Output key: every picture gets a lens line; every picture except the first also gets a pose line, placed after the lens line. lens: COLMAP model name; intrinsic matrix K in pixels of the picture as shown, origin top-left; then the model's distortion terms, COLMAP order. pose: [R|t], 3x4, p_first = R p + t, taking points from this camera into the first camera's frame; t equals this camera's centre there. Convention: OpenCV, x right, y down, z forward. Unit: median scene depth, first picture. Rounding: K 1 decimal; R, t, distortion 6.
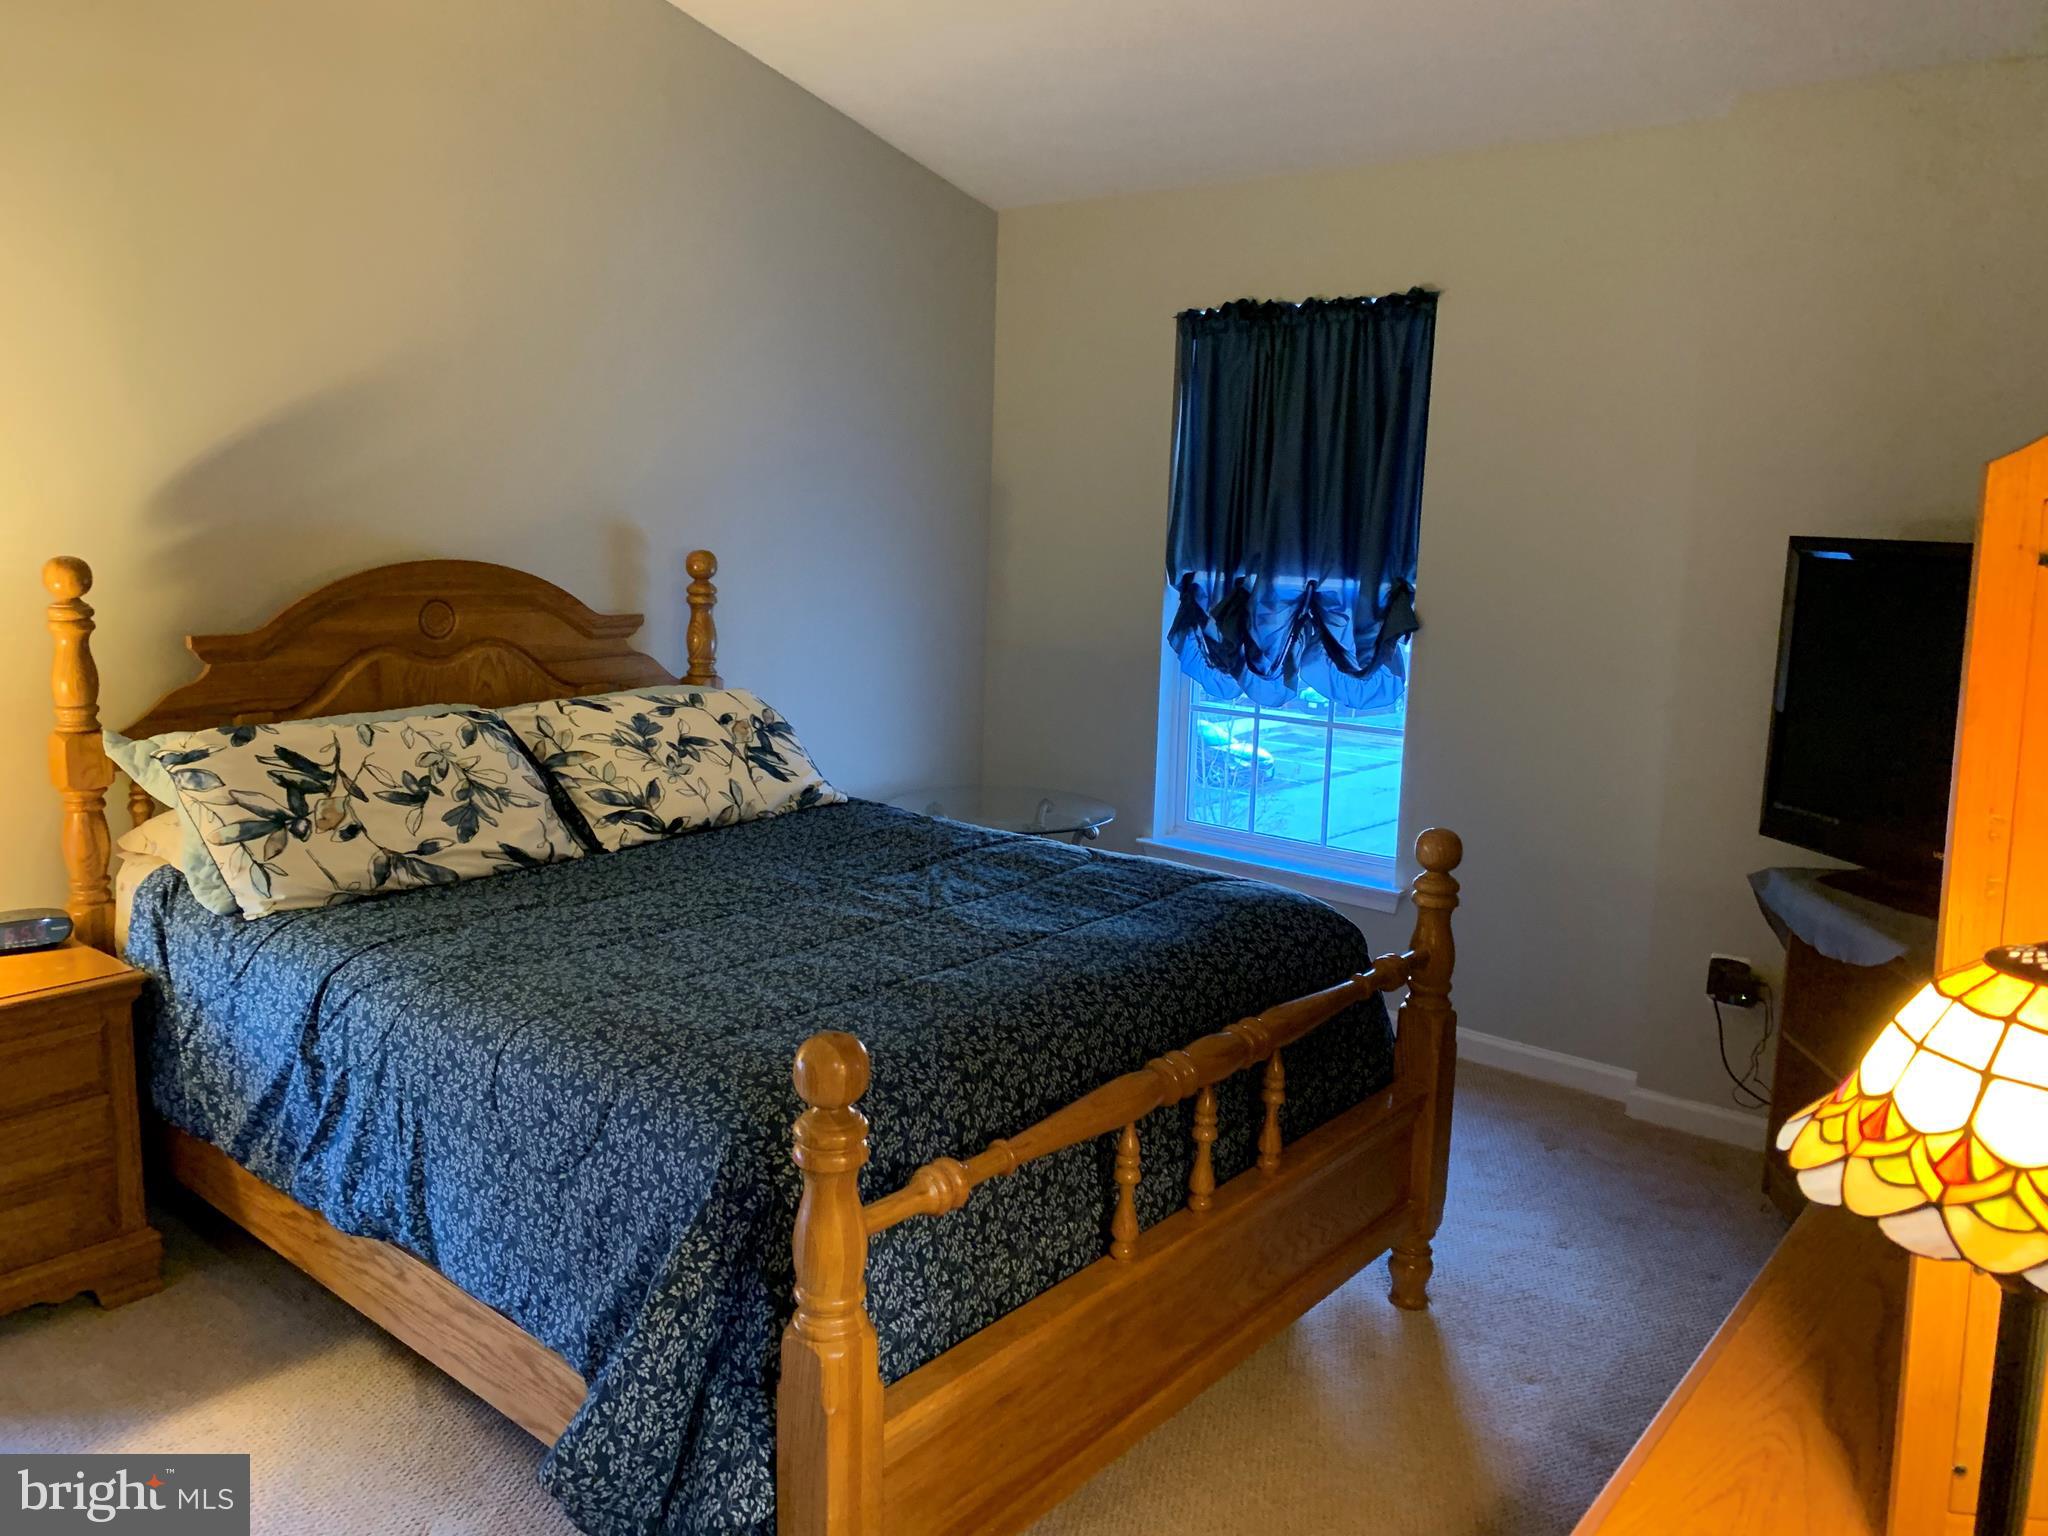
lens RADIAL K [[1545.7, 0, 1019.2], [0, 1545.7, 761.2], [0, 0, 1]] dist [0.044225, -0.055003]
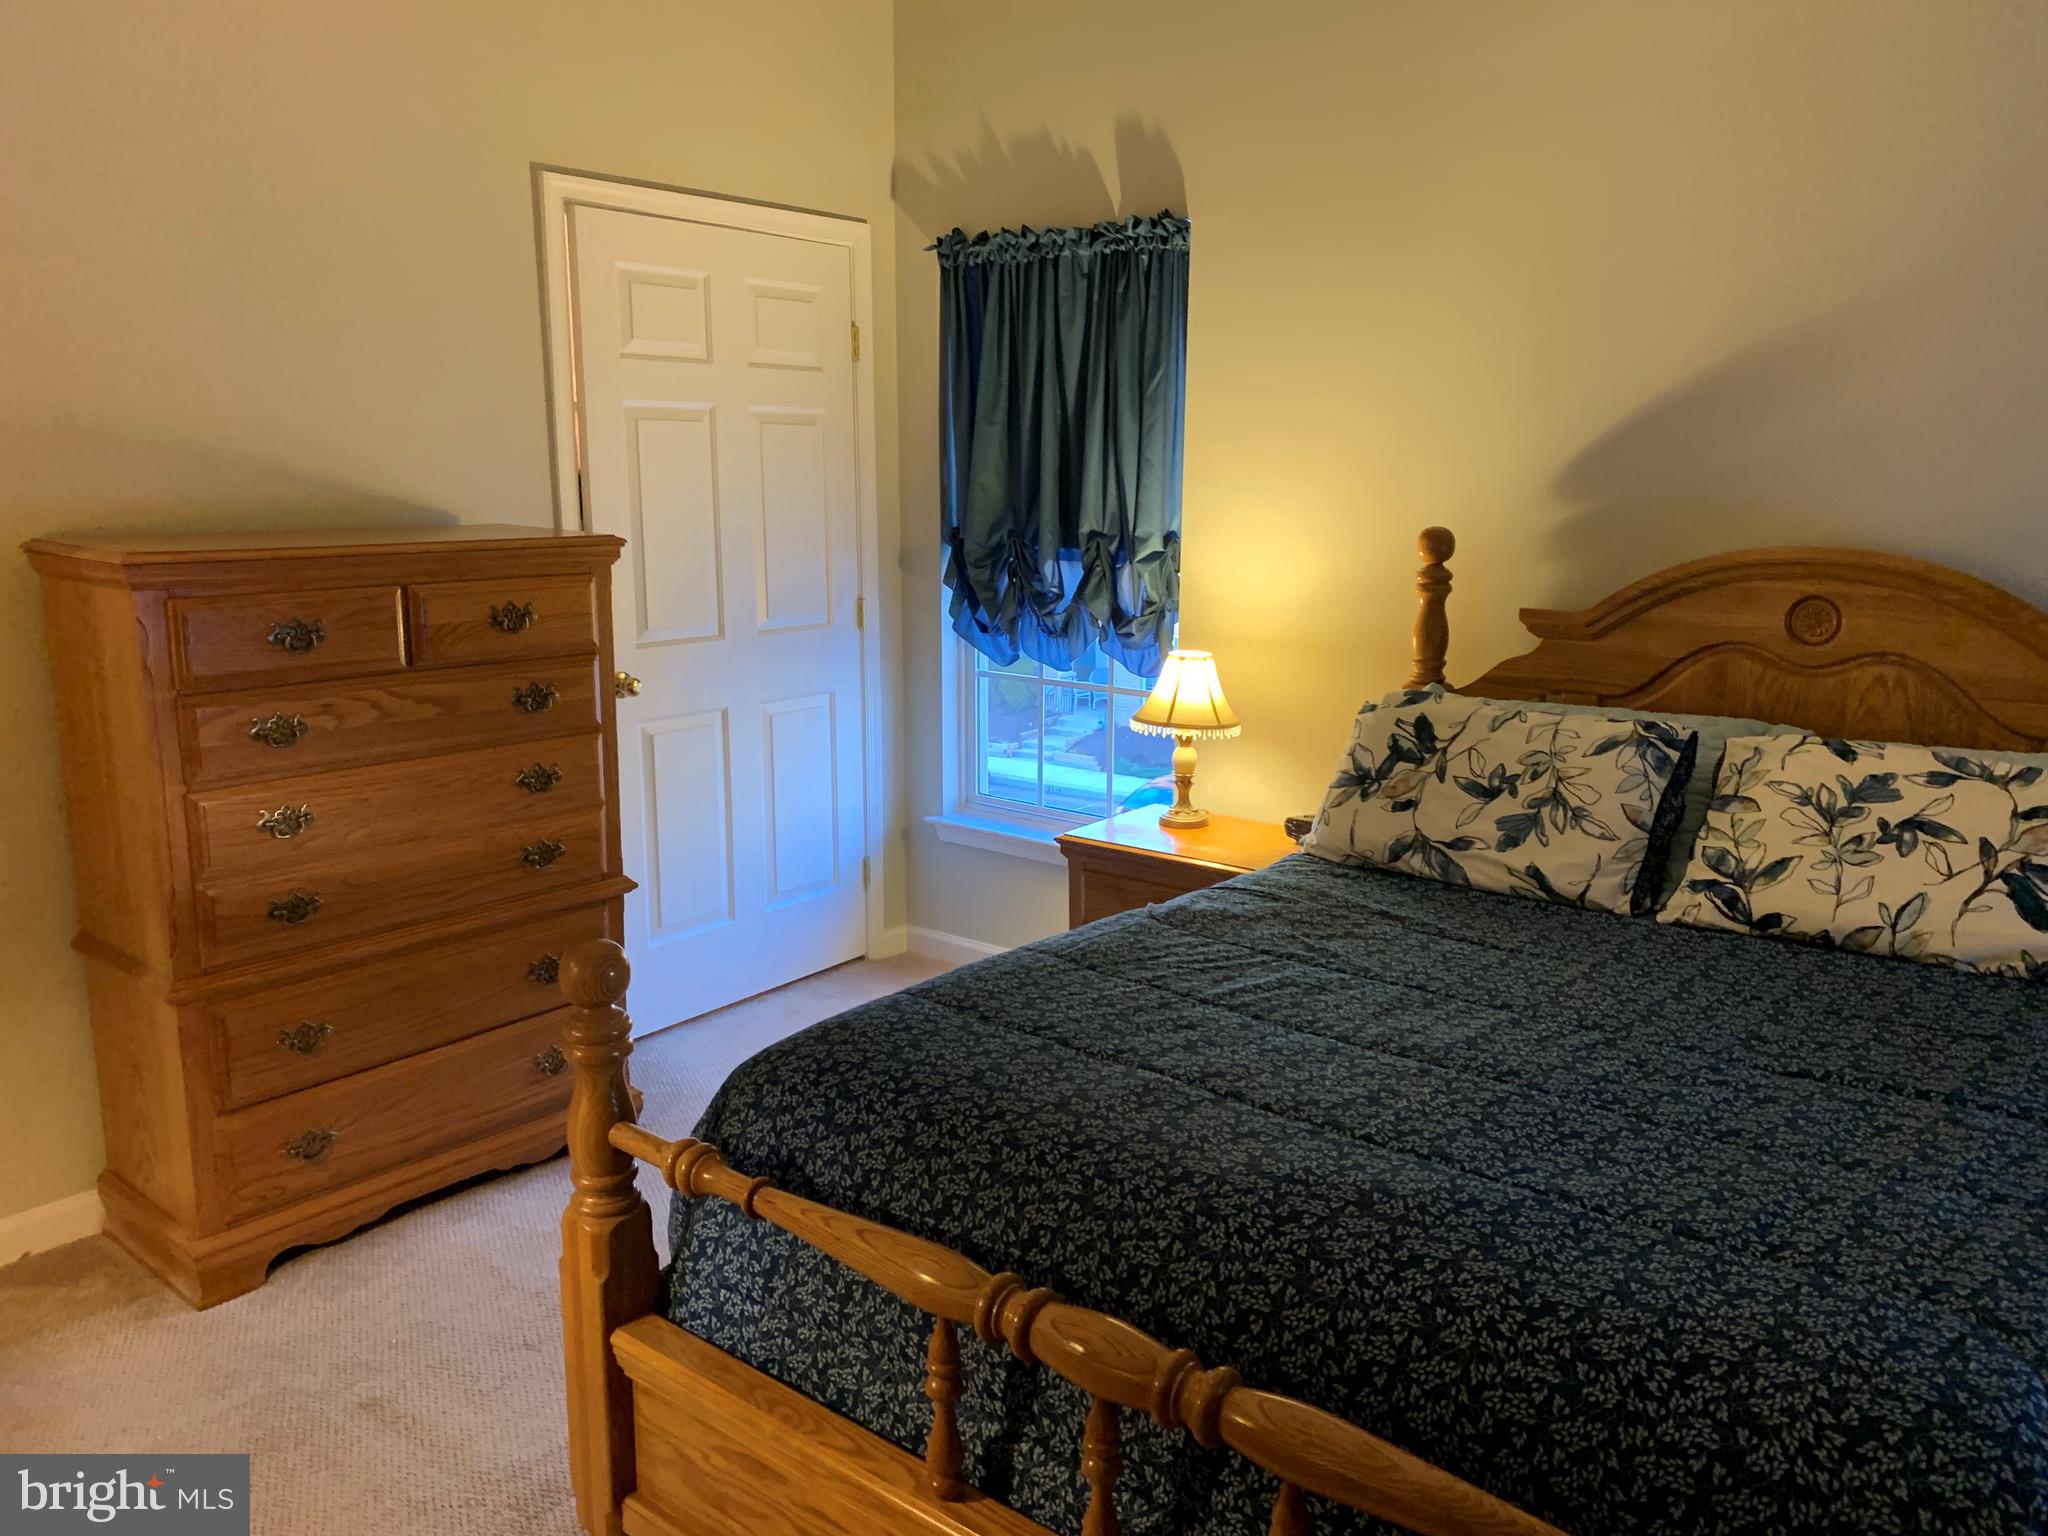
lens RADIAL K [[1545.7, 0, 1019.9], [0, 1545.7, 773.2], [0, 0, 1]] dist [0.044225, -0.055003]
pose [[0.000953, 0.175485, -0.984482, 0.520256], [-0.169713, 0.970229, 0.172780, -0.099661], [0.985493, 0.166915, 0.030707, 0.686711]]
